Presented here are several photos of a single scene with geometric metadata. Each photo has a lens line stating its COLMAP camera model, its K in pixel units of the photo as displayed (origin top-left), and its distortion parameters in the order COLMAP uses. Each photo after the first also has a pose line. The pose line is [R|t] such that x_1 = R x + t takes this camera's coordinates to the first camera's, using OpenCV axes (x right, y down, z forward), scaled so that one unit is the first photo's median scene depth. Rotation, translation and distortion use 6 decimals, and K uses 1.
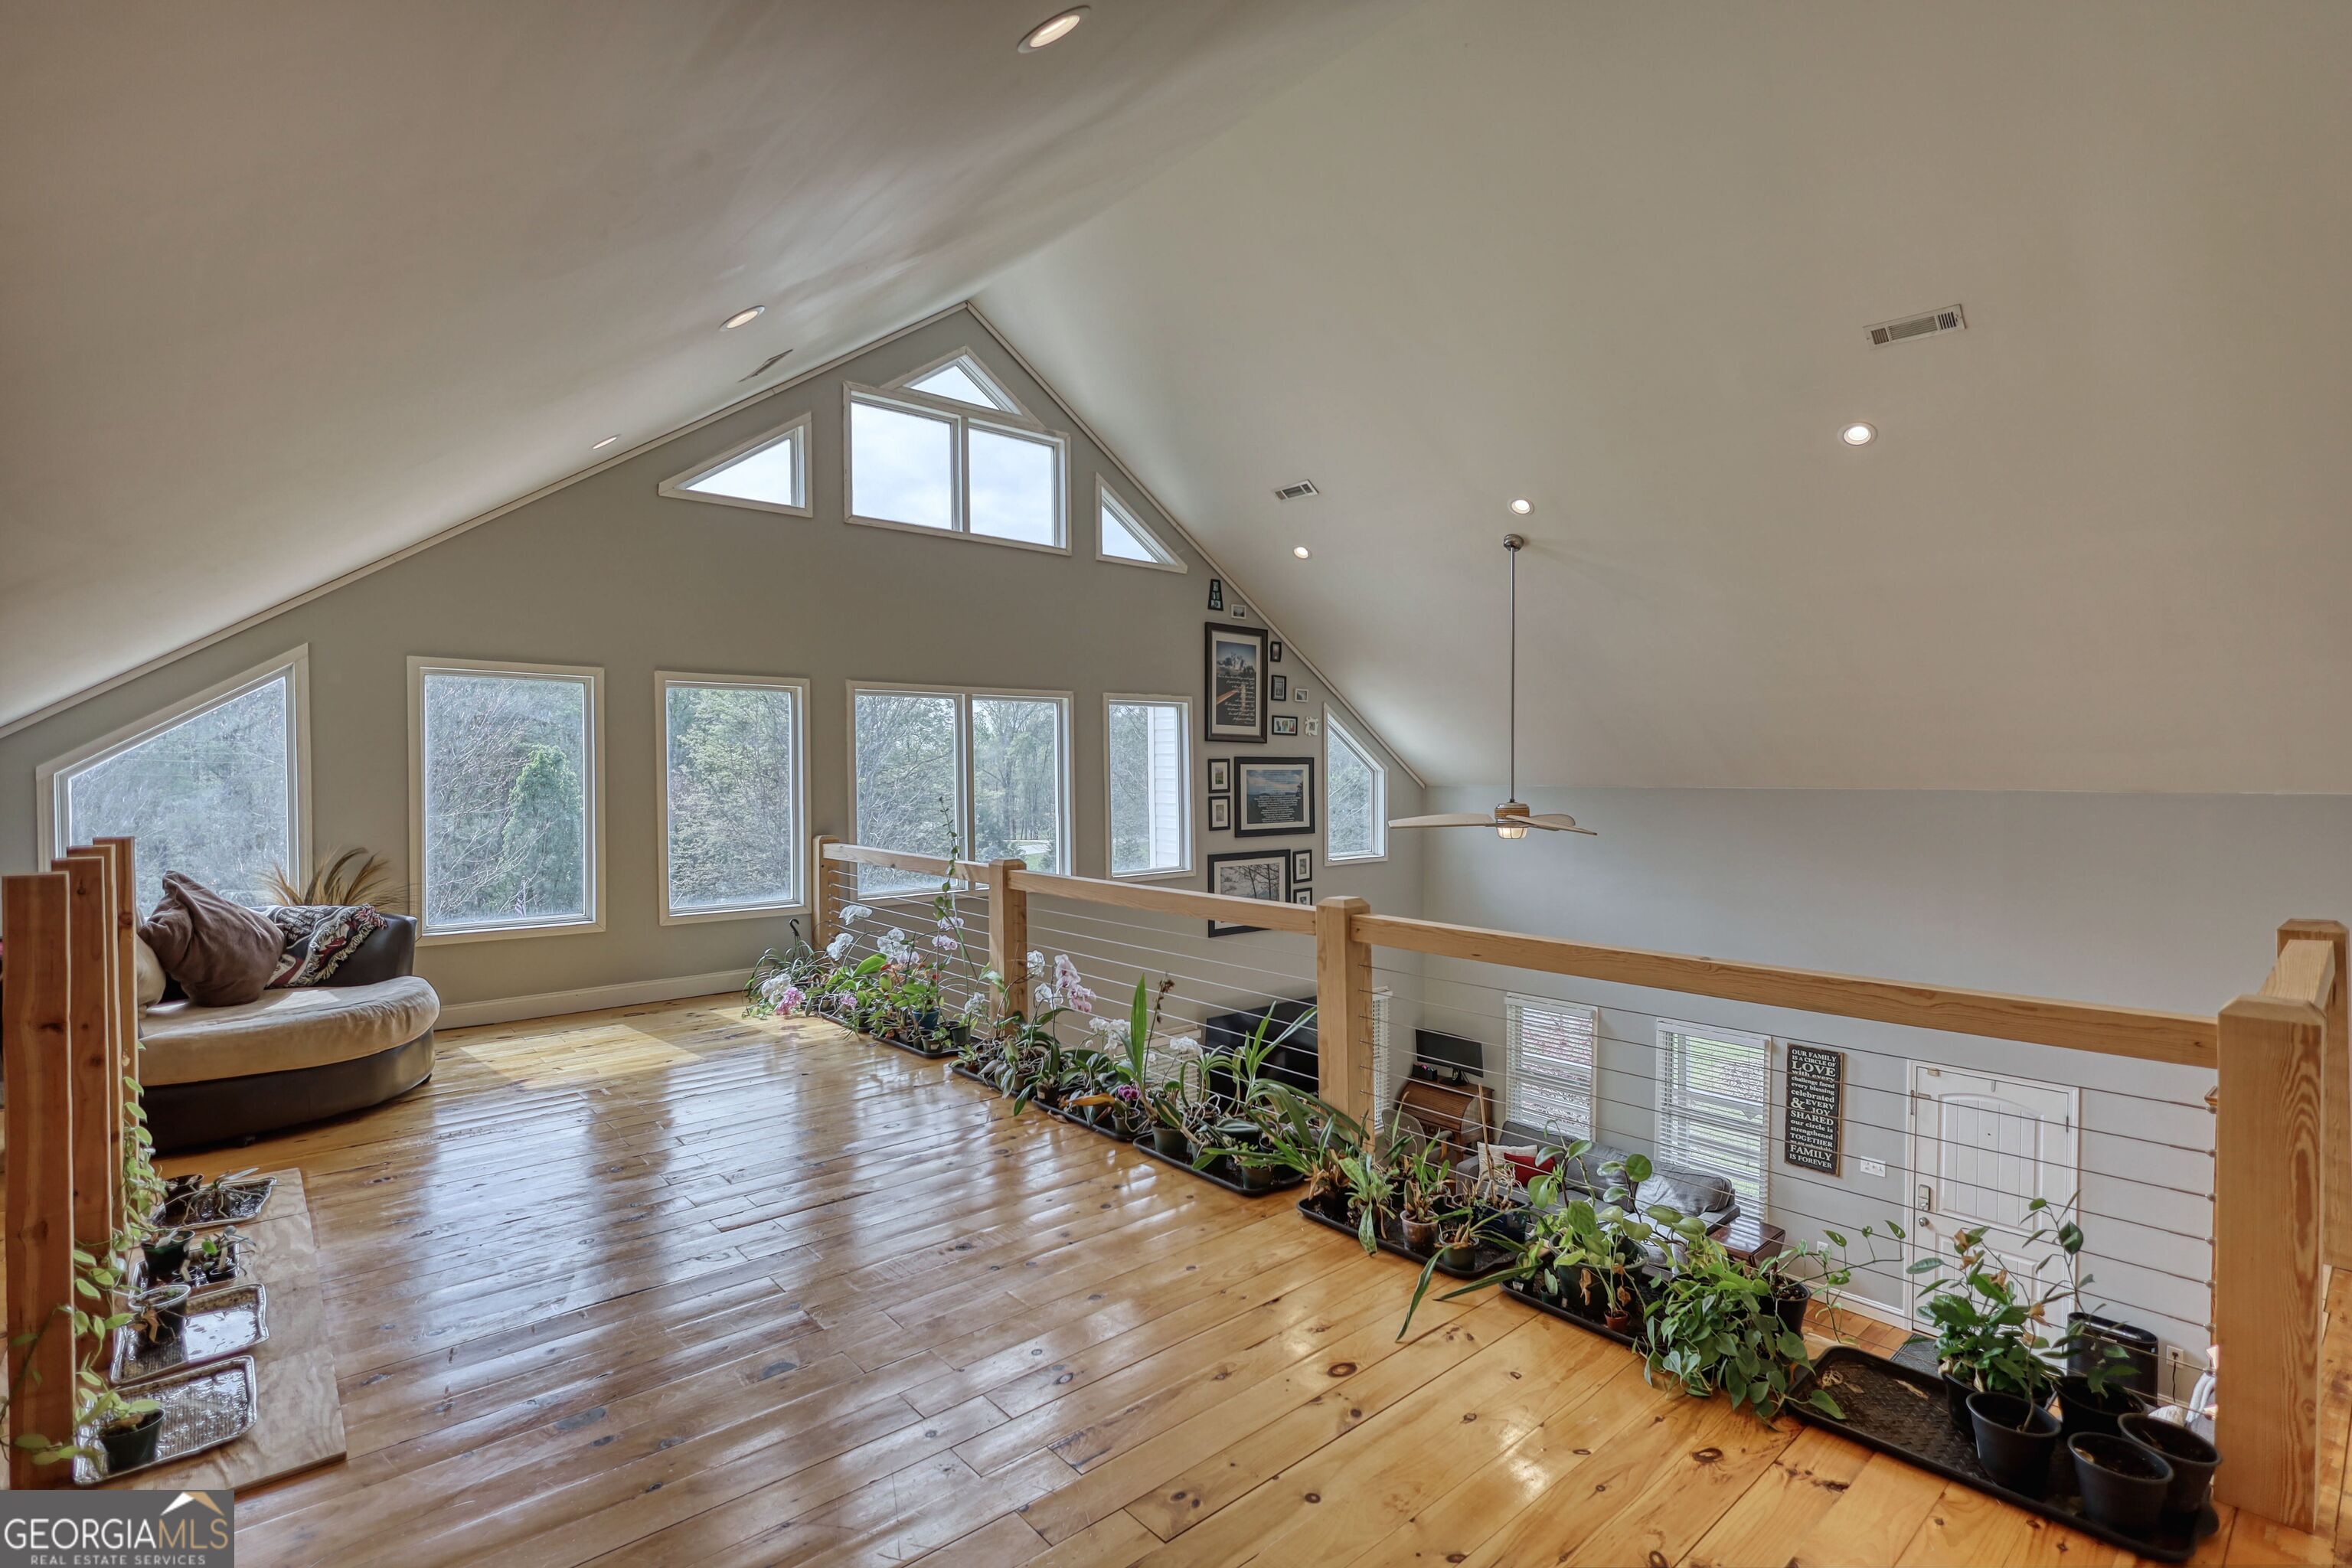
lens RADIAL K [[1100.3, 0, 1156.8], [0, 1100.3, 793.4], [0, 0, 1]] dist [0.002918, -0.001917]
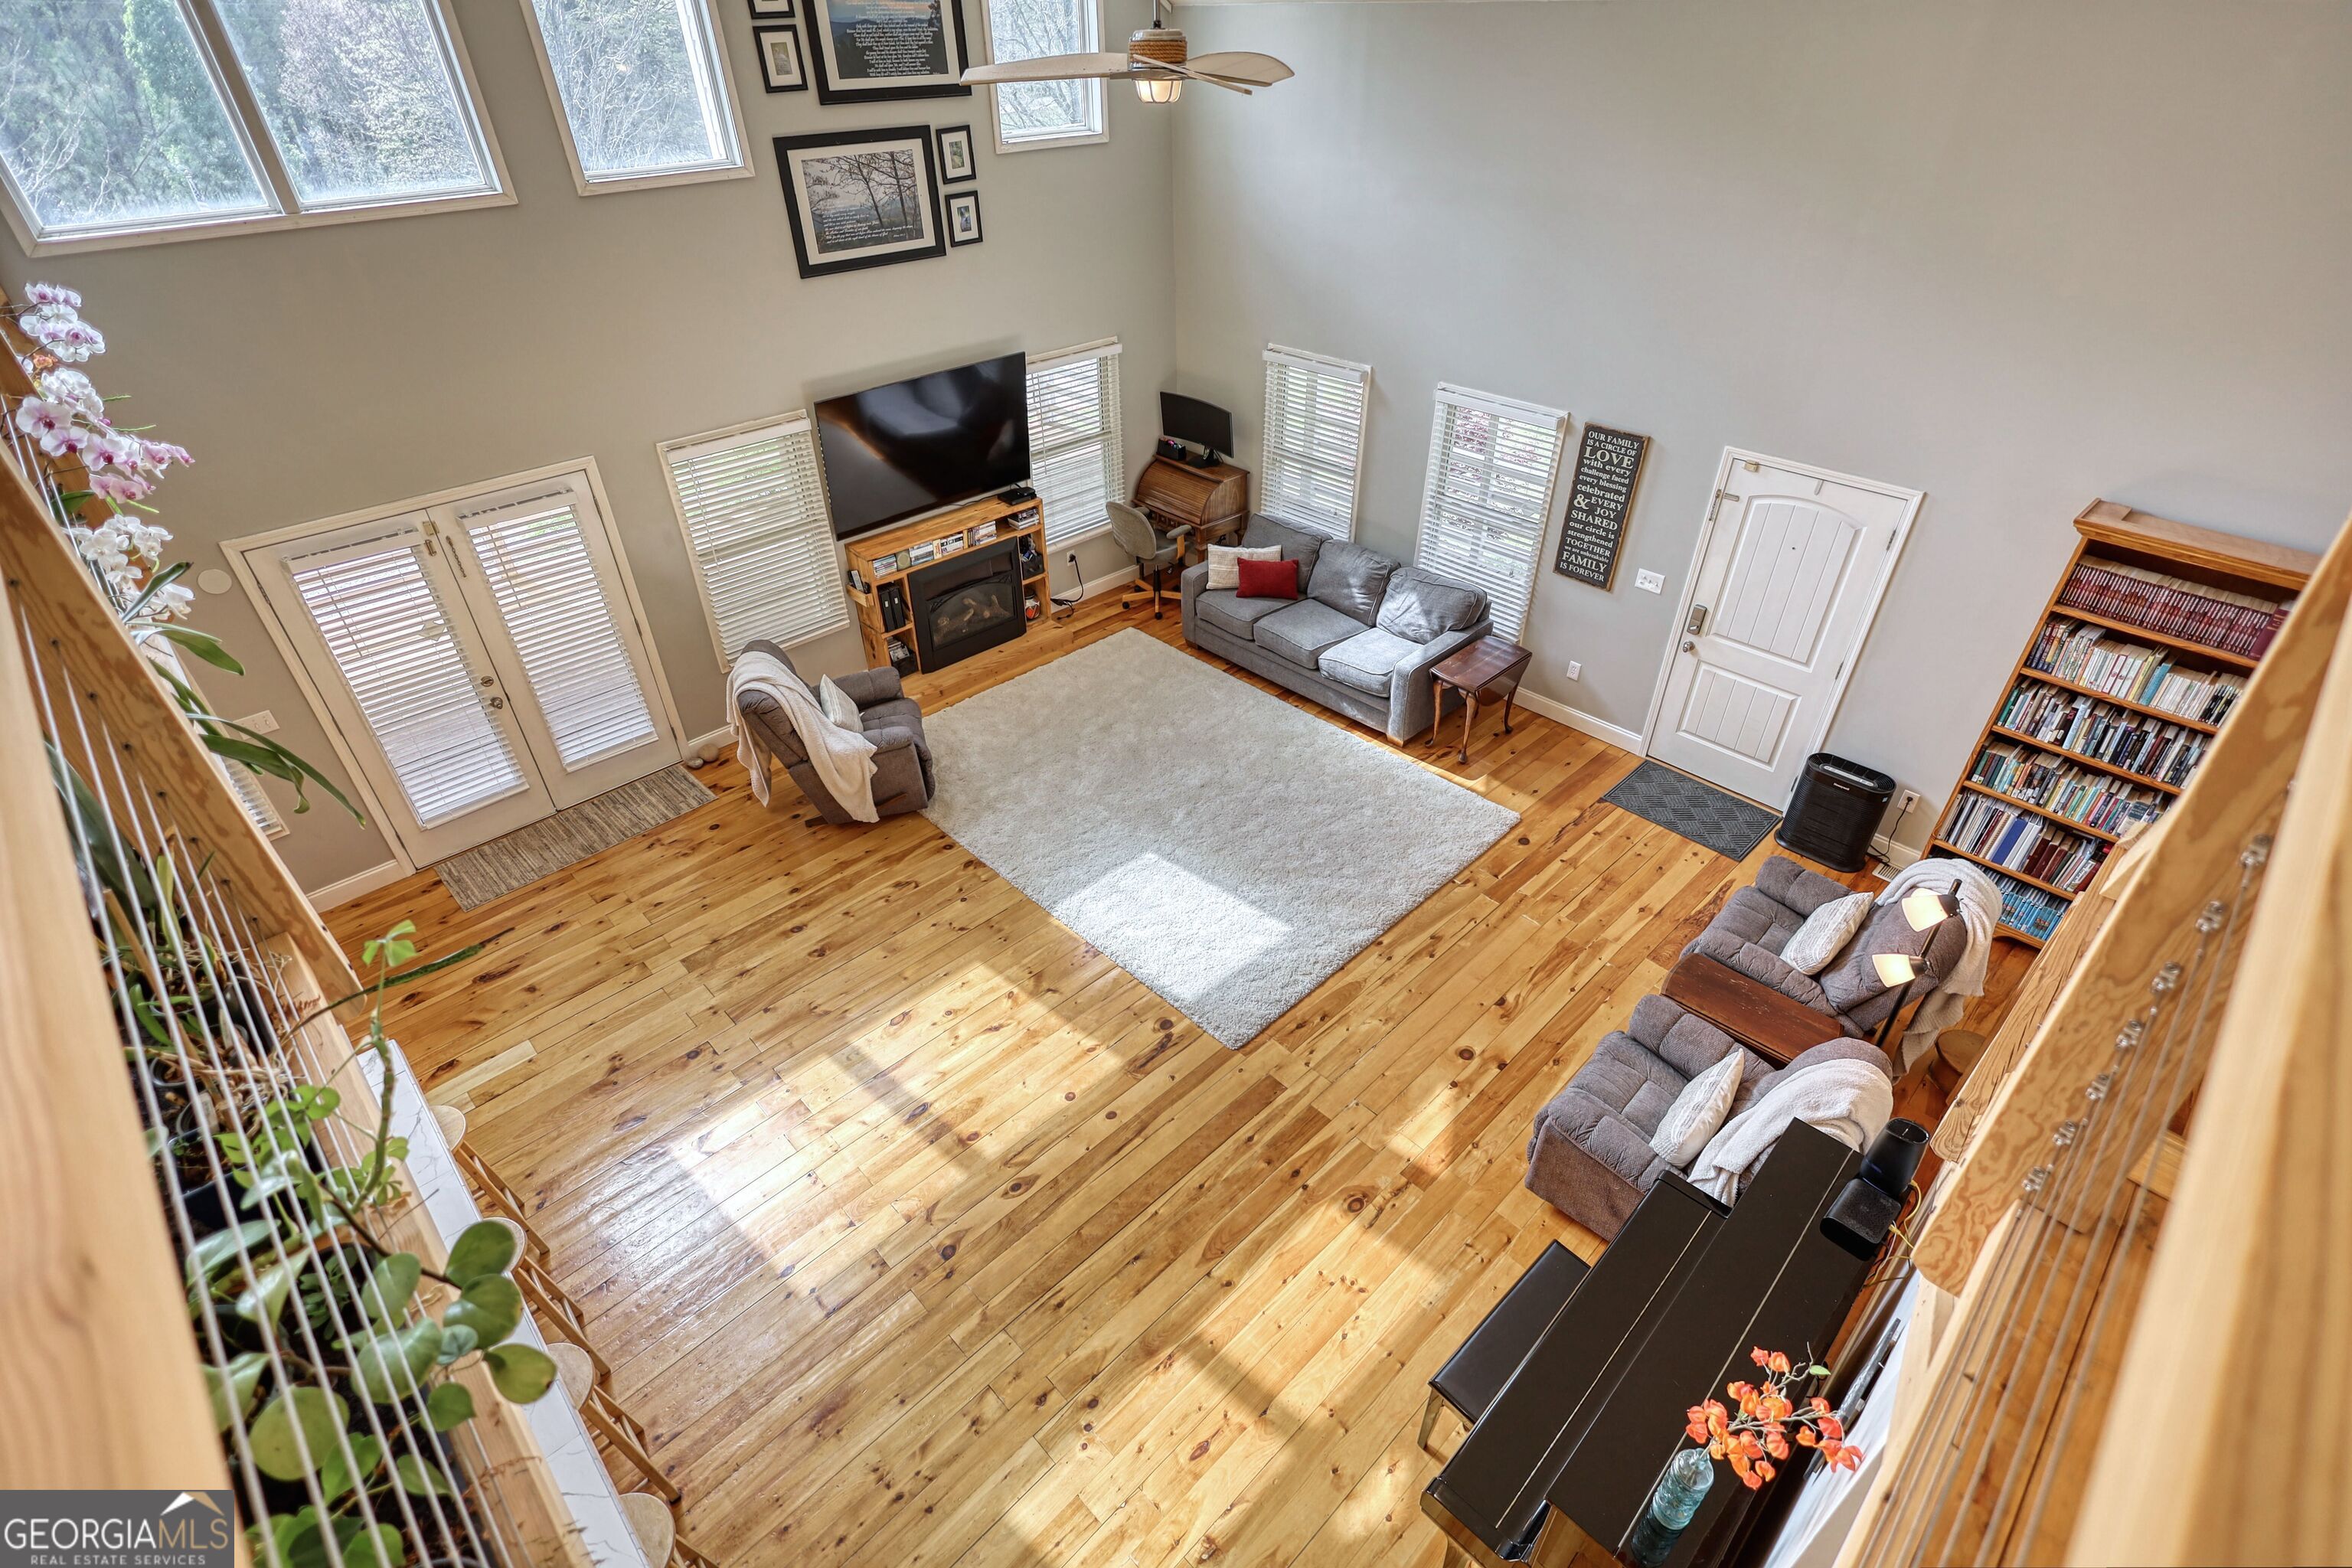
lens RADIAL K [[1100.3, 0, 1187.3], [0, 1100.3, 785.6], [0, 0, 1]] dist [0.002918, -0.001917]
pose [[0.997653, -0.044321, 0.052184, 0.256110], [0.007324, 0.826911, 0.562285, 0.009873], [-0.068073, -0.560584, 0.825295, 0.269284]]
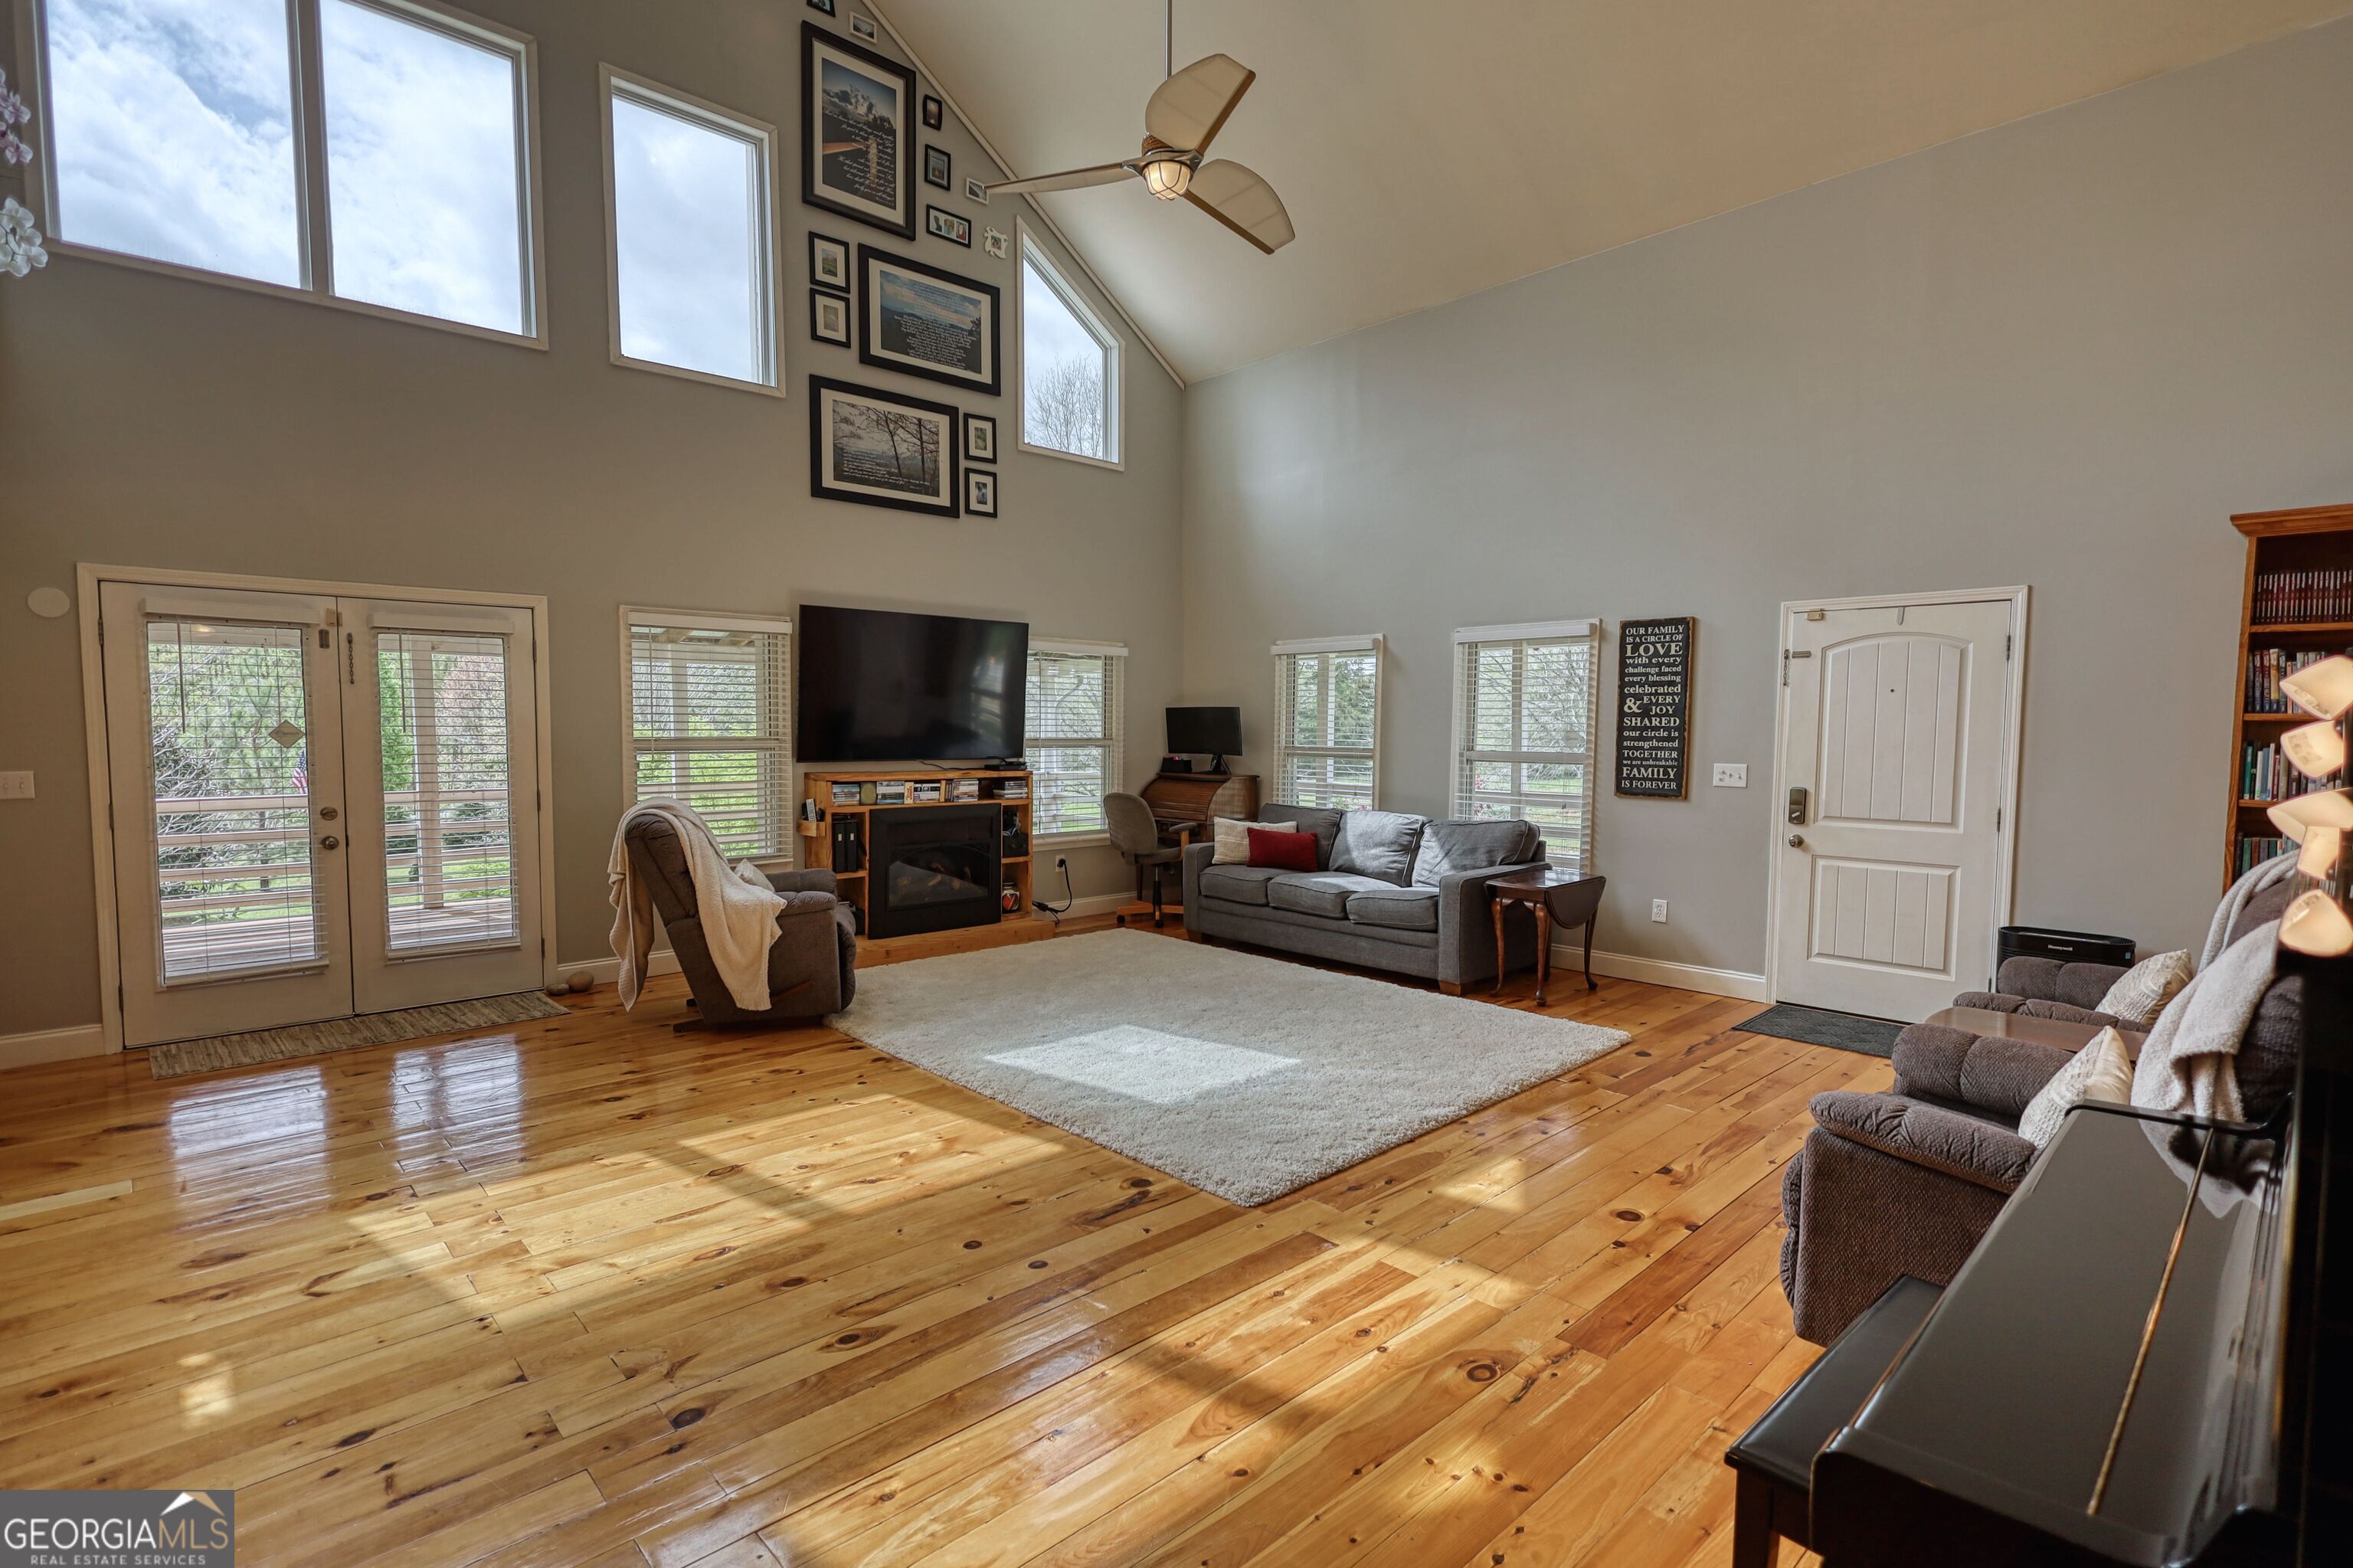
lens RADIAL K [[1100.8, 0, 1183.1], [0, 1100.8, 829.2], [0, 0, 1]] dist [0.002918, -0.001917]
pose [[0.998671, 0.005538, 0.051245, 0.265519], [-0.007576, 0.999184, 0.039673, 0.335084], [-0.050983, -0.040009, 0.997898, 0.321054]]
